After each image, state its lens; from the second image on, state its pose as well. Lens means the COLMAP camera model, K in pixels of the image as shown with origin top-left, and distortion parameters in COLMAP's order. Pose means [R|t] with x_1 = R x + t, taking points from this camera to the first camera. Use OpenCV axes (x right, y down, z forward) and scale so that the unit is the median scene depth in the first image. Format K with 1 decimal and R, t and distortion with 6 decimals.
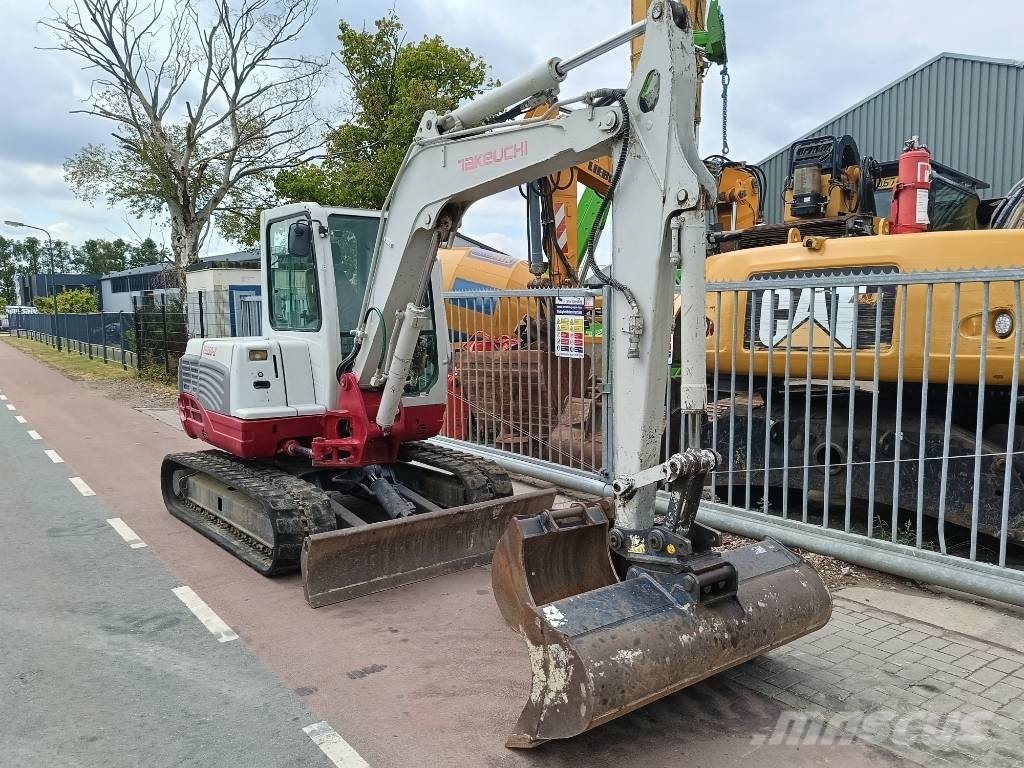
lens RADIAL K [[781.7, 0, 511.5], [0, 781.7, 388.0], [0, 0, 1]] dist [0.073006, -0.099147]
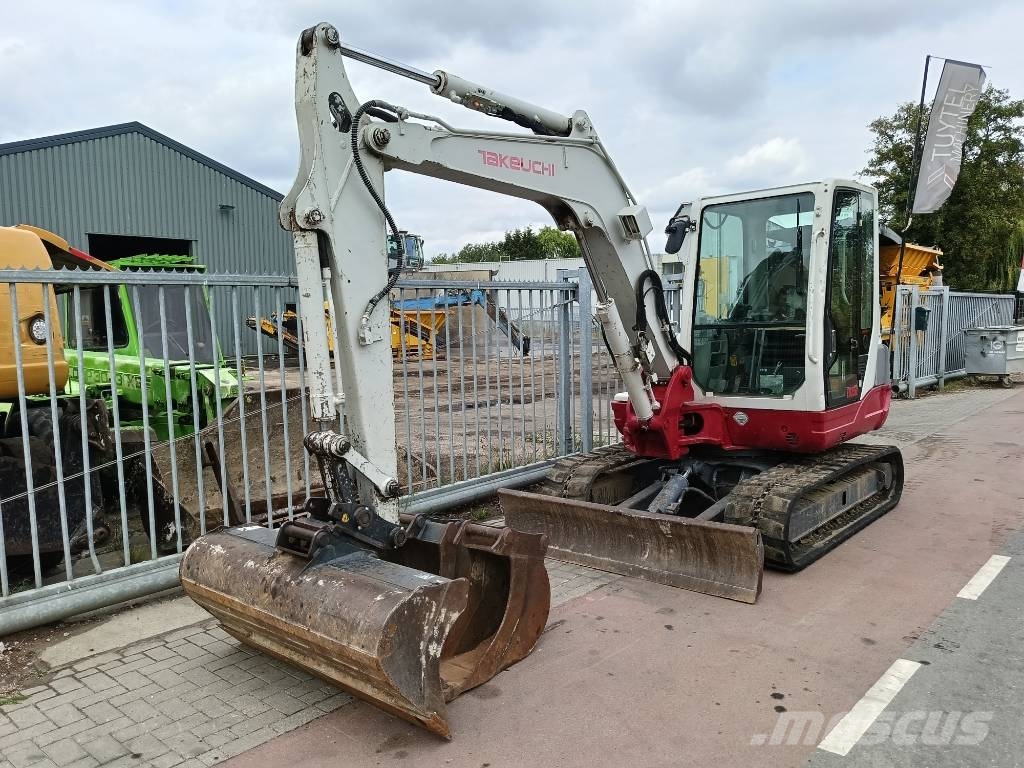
lens RADIAL K [[789.0, 0, 515.3], [0, 789.0, 389.9], [0, 0, 1]] dist [0.050150, -0.058848]
pose [[-0.189879, -0.083025, 0.978291, -0.321746], [0.112543, 0.988010, 0.105694, -0.034816], [-0.975336, 0.130169, -0.178259, 0.470274]]
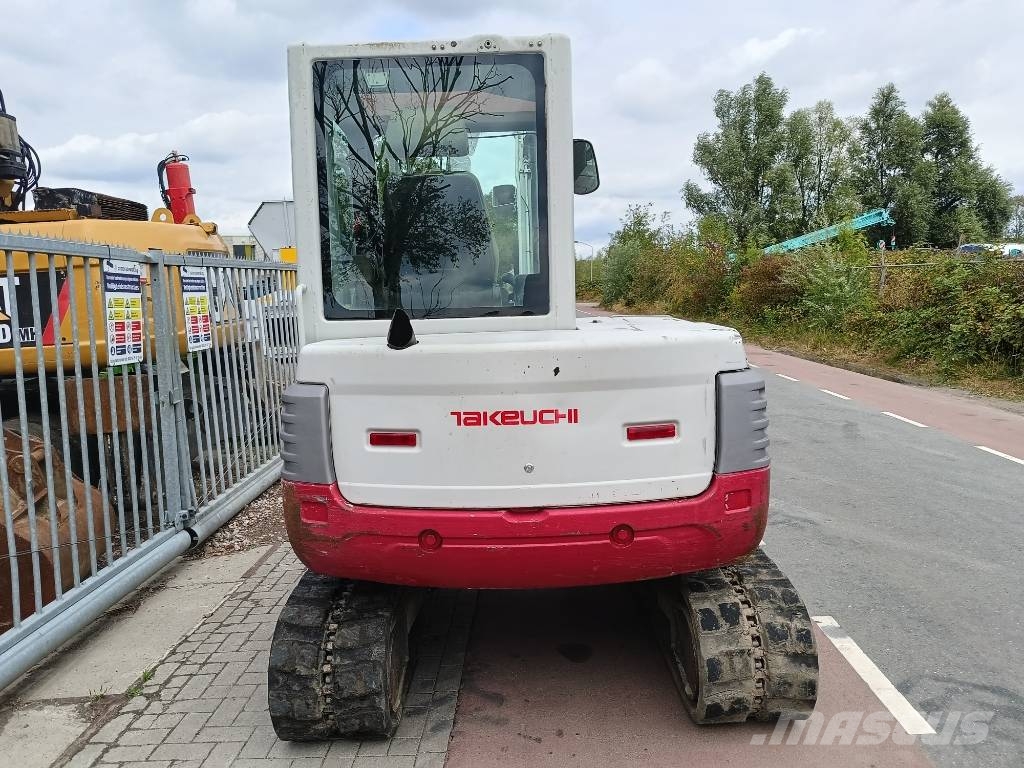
lens RADIAL K [[781.7, 0, 511.5], [0, 781.7, 388.0], [0, 0, 1]] dist [0.073006, -0.099147]
pose [[-0.781485, -0.049052, 0.621993, -0.576926], [0.097749, 0.974969, 0.199703, -0.123233], [-0.616219, 0.216864, -0.757129, 1.396137]]
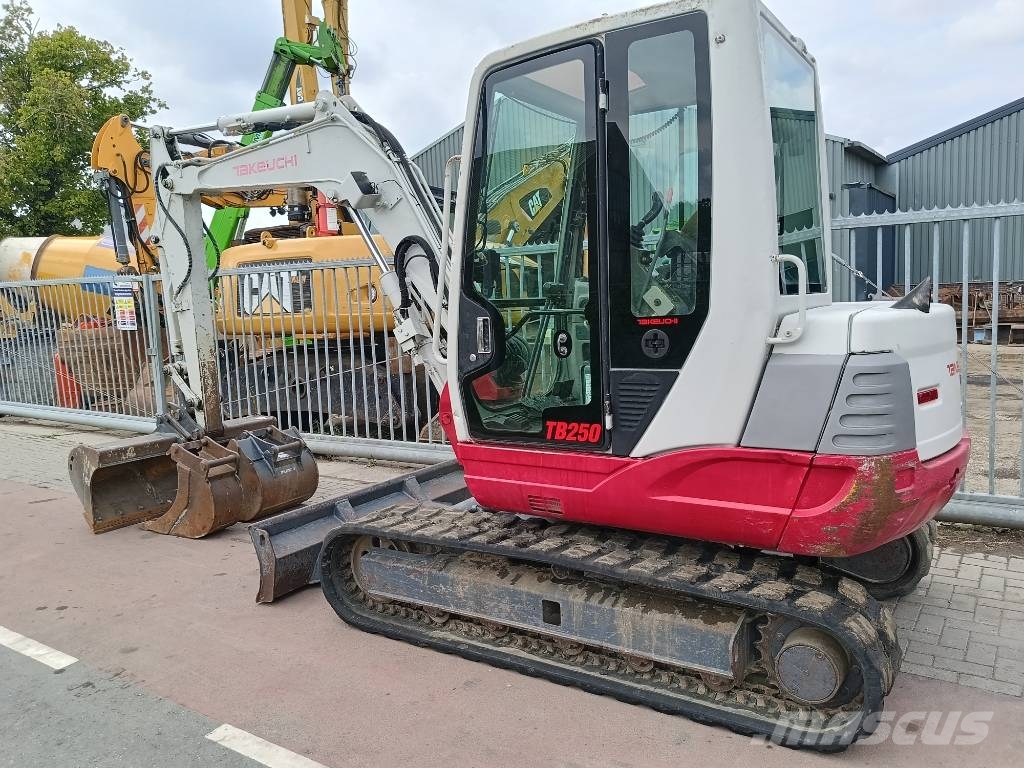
lens RADIAL K [[789.0, 0, 515.3], [0, 789.0, 389.9], [0, 0, 1]] dist [0.050150, -0.058848]
pose [[0.947046, -0.073644, 0.312539, 0.286065], [0.065466, 0.997184, 0.036596, 0.057403], [-0.314354, -0.014197, 0.949200, -0.477208]]
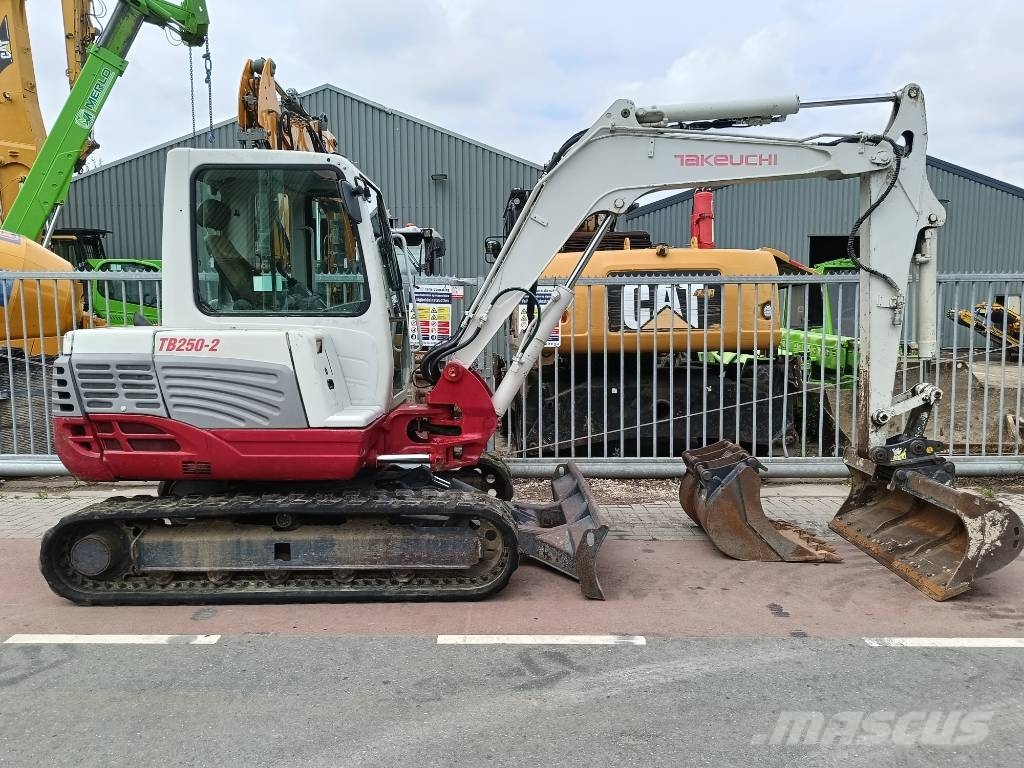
lens RADIAL K [[784.9, 0, 516.6], [0, 784.9, 387.3], [0, 0, 1]] dist [0.066009, -0.082839]
pose [[0.603322, -0.068290, 0.794569, -0.717022], [0.073041, 0.996871, 0.030217, -0.009711], [-0.794146, 0.039806, 0.606422, 0.336257]]
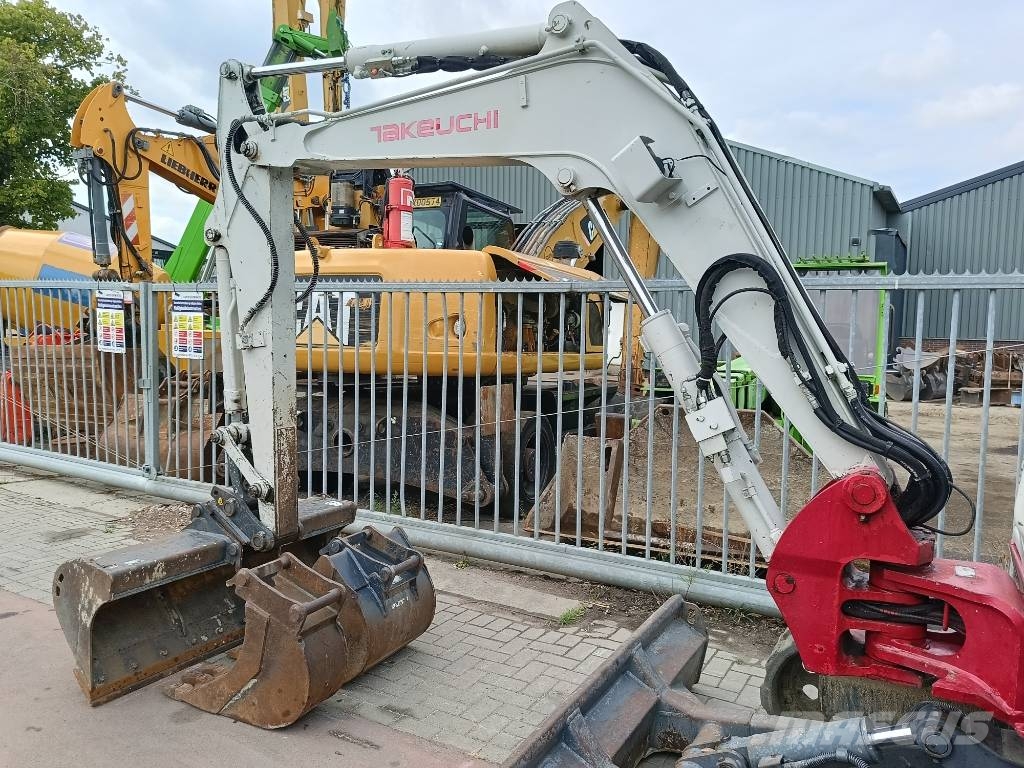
lens RADIAL K [[781.7, 0, 511.5], [0, 781.7, 388.0], [0, 0, 1]] dist [0.073006, -0.099147]
pose [[0.925331, -0.012984, 0.378939, 0.177177], [0.011639, 0.999915, 0.005840, 0.006117], [-0.378983, -0.000994, 0.925403, -0.118885]]
